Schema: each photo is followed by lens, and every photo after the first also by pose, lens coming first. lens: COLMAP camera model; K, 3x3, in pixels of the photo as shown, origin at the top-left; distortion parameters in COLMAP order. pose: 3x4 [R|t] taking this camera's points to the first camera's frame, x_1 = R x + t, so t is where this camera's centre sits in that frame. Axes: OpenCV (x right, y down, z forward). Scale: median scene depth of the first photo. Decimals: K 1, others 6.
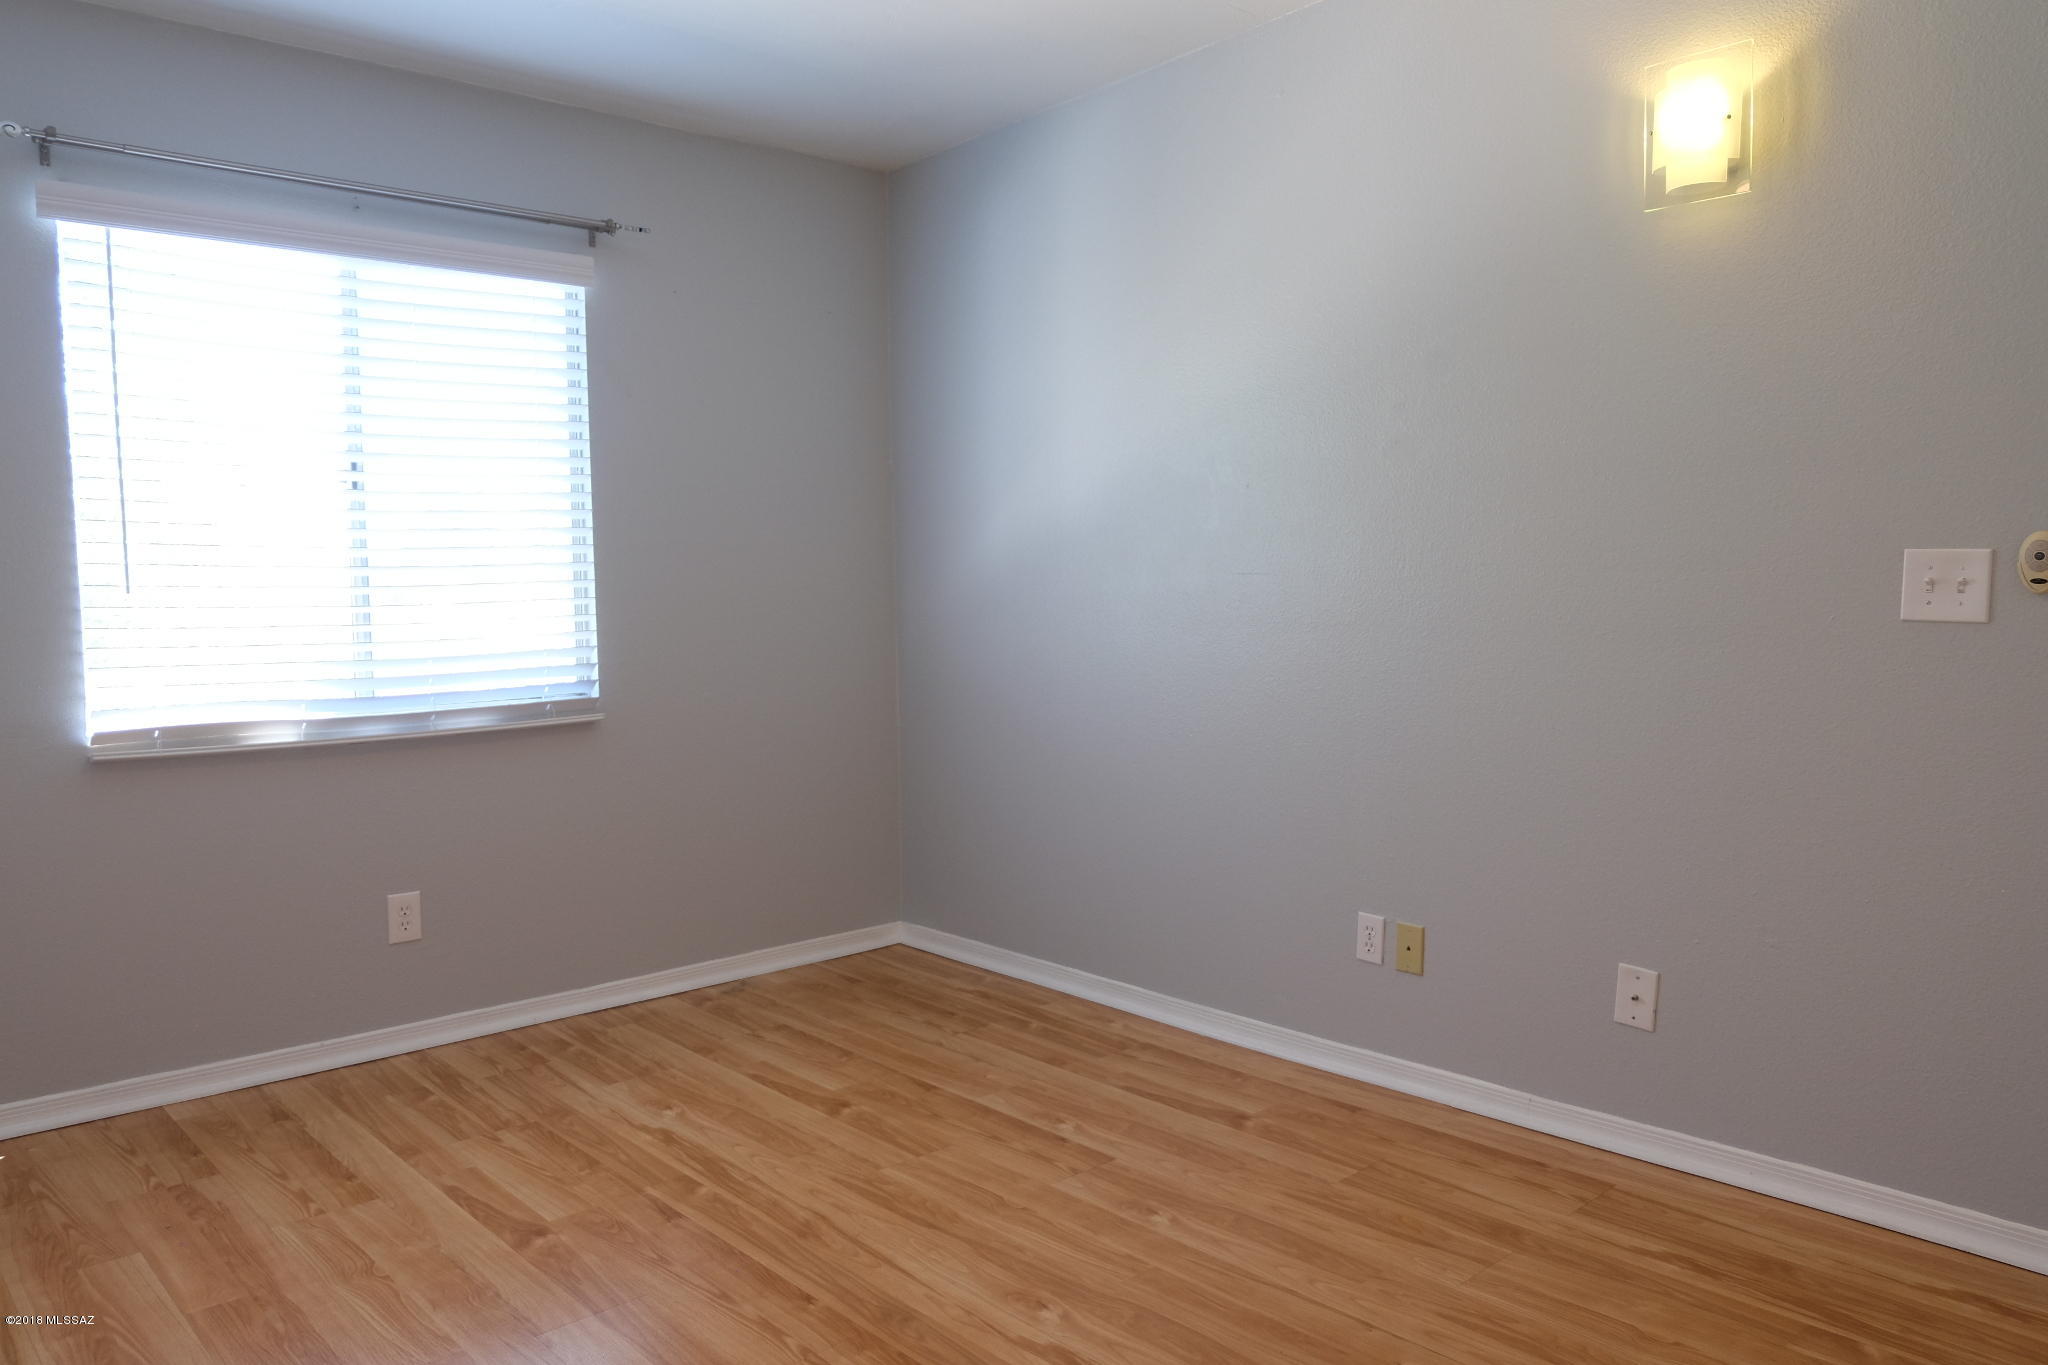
lens RADIAL K [[1465.5, 0, 1009.3], [0, 1465.5, 681.3], [0, 0, 1]] dist [-0.026844, 0.010361]
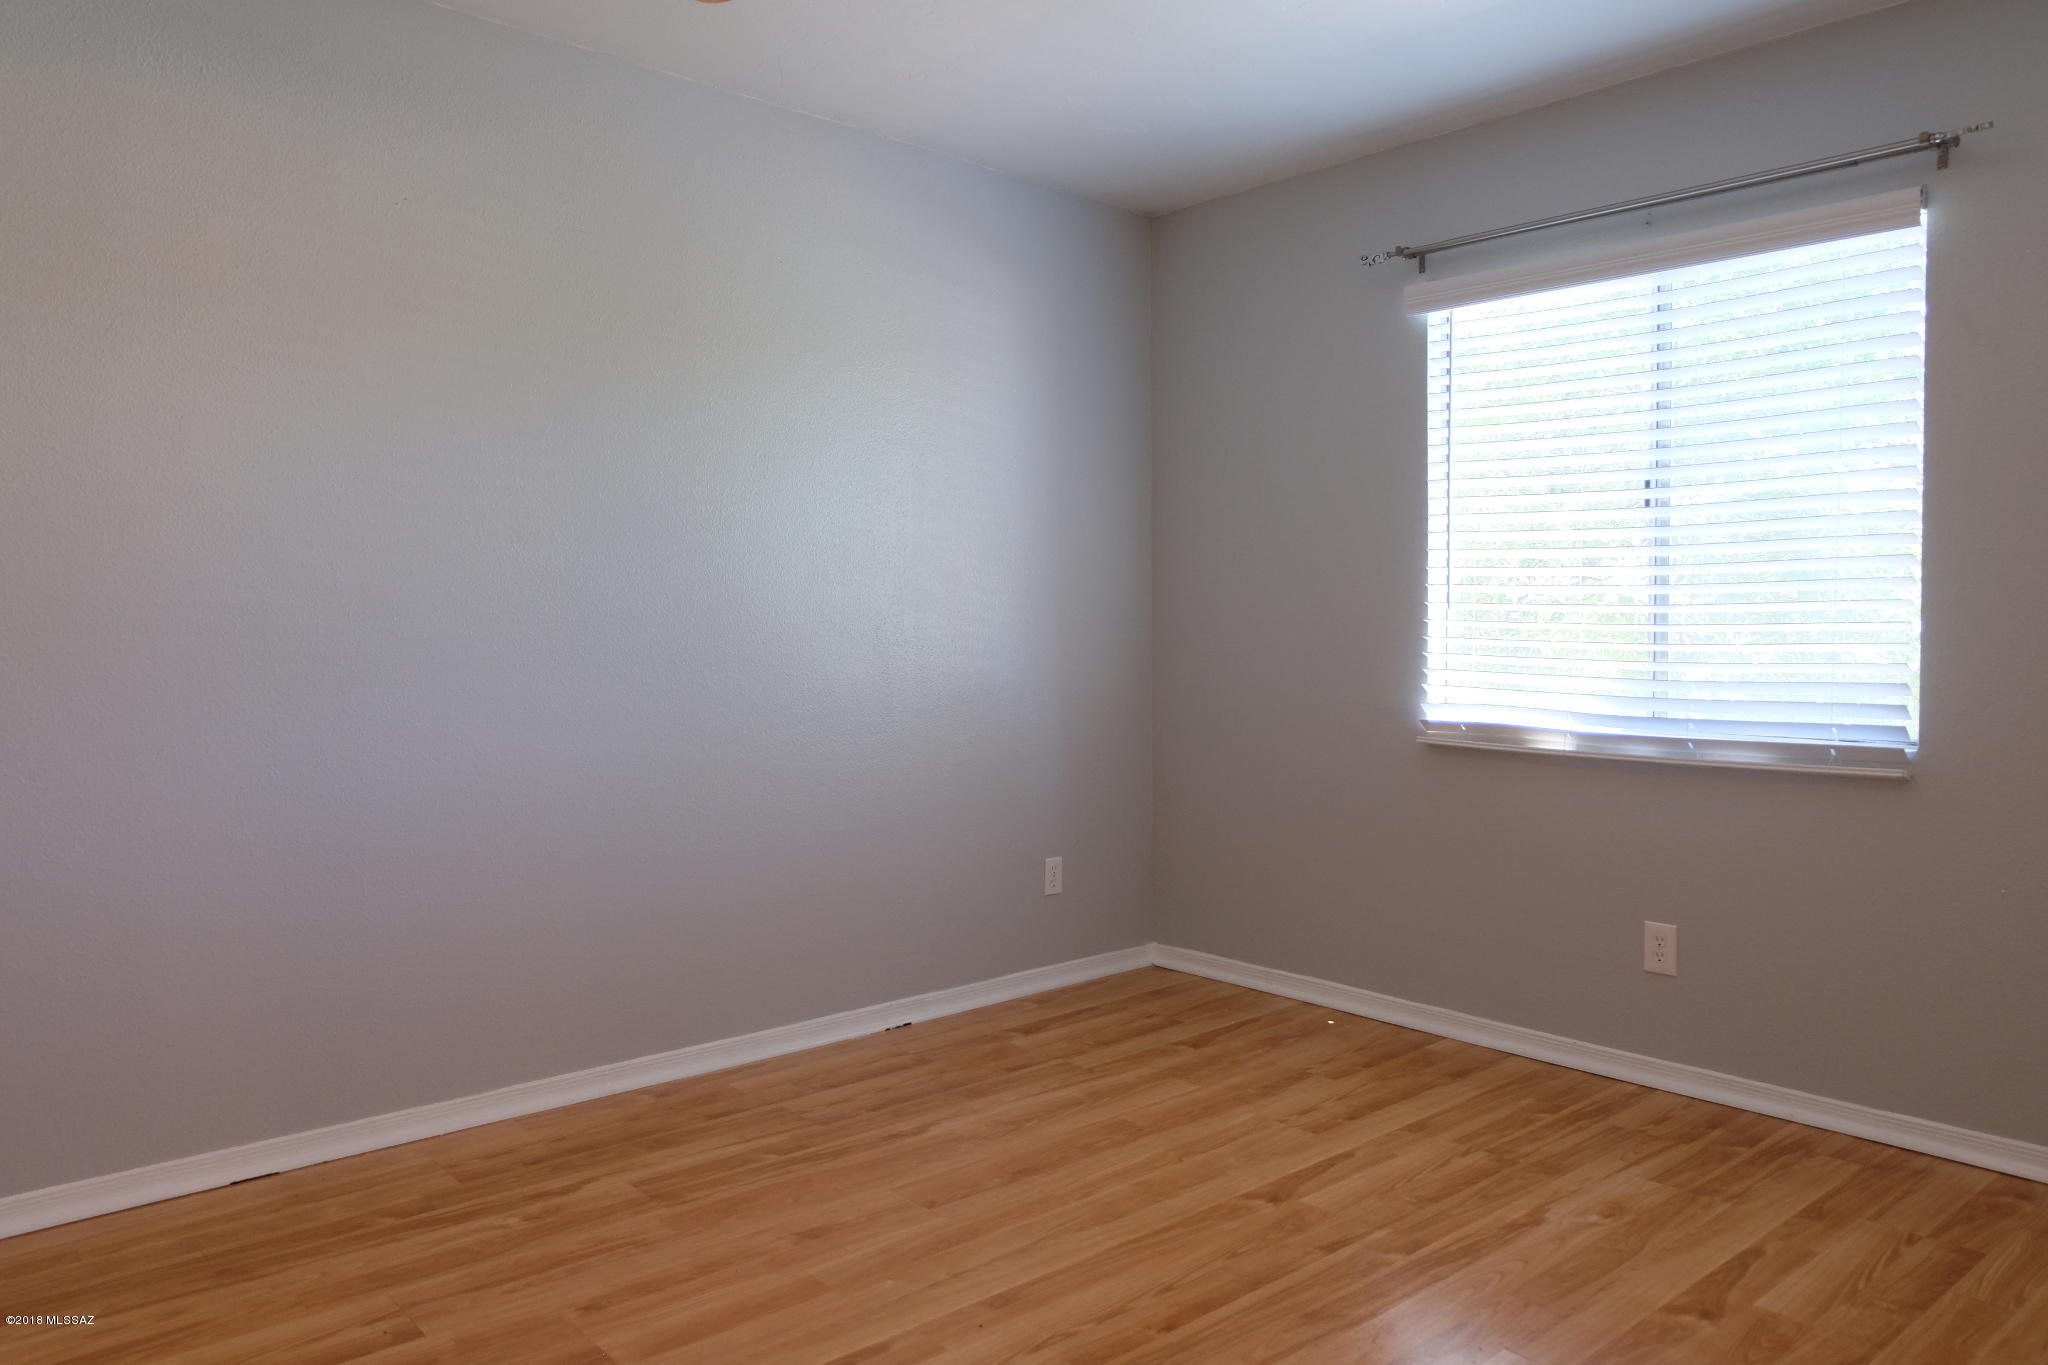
lens RADIAL K [[1465.5, 0, 1009.4], [0, 1465.5, 680.4], [0, 0, 1]] dist [-0.026844, 0.010361]
pose [[-0.018005, 0.062023, -0.997912, 0.597462], [-0.062999, 0.996021, 0.063042, -0.052866], [0.997851, 0.064002, -0.014026, 0.630536]]
